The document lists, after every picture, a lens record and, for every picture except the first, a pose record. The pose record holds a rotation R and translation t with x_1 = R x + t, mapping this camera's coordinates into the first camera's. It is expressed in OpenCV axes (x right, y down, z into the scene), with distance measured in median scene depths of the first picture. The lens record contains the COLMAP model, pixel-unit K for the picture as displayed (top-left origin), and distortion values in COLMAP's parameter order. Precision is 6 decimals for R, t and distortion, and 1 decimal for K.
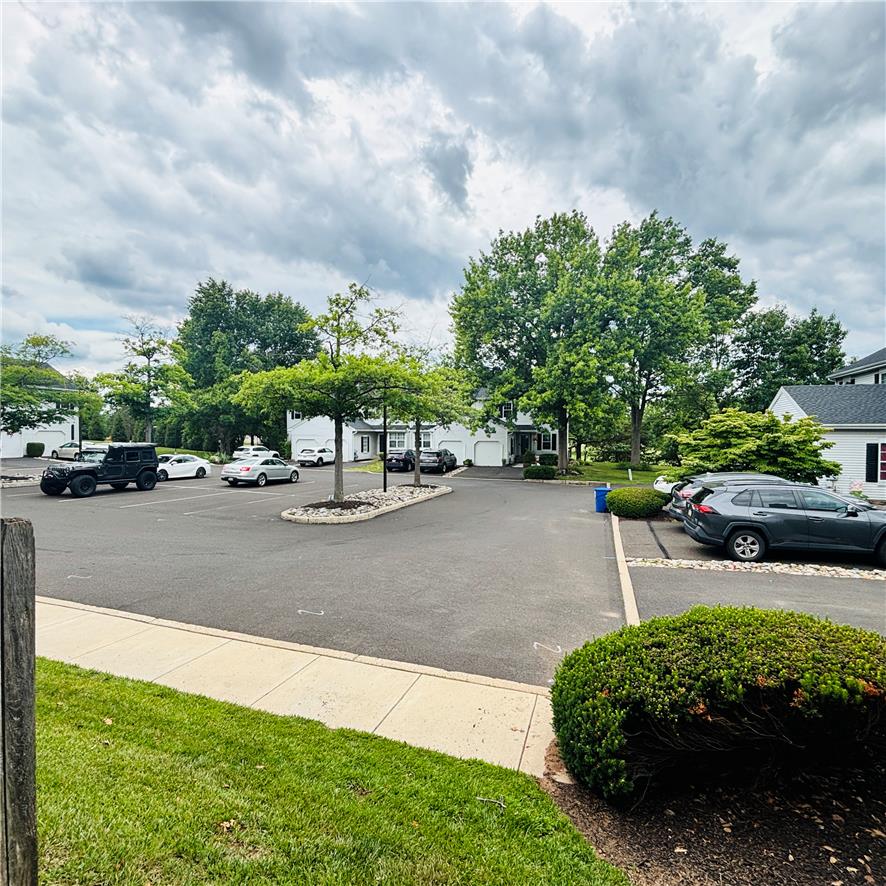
lens RADIAL K [[480.9, 0, 442.2], [0, 480.9, 445.6], [0, 0, 1]] dist [0.007867, -0.005609]
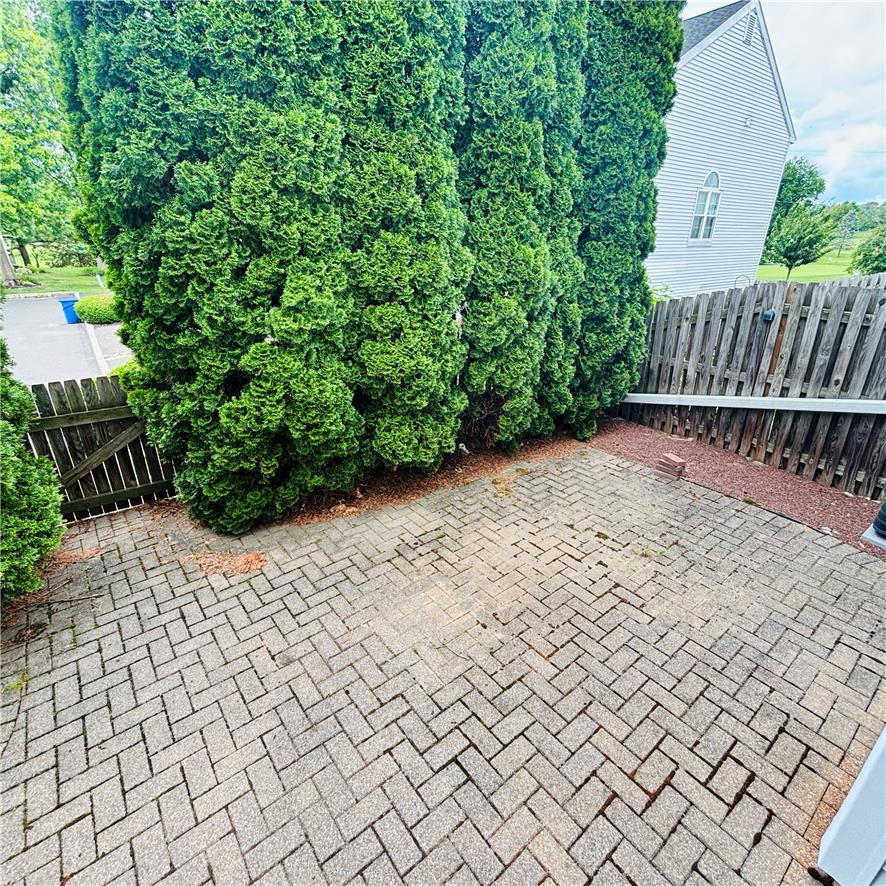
lens RADIAL K [[480.9, 0, 444.4], [0, 480.9, 442.2], [0, 0, 1]] dist [0.007867, -0.005609]
pose [[0.574986, -0.335363, 0.746273, -0.029995], [0.021141, 0.917917, 0.396208, -0.008626], [-0.817890, -0.212037, 0.534879, -0.112798]]
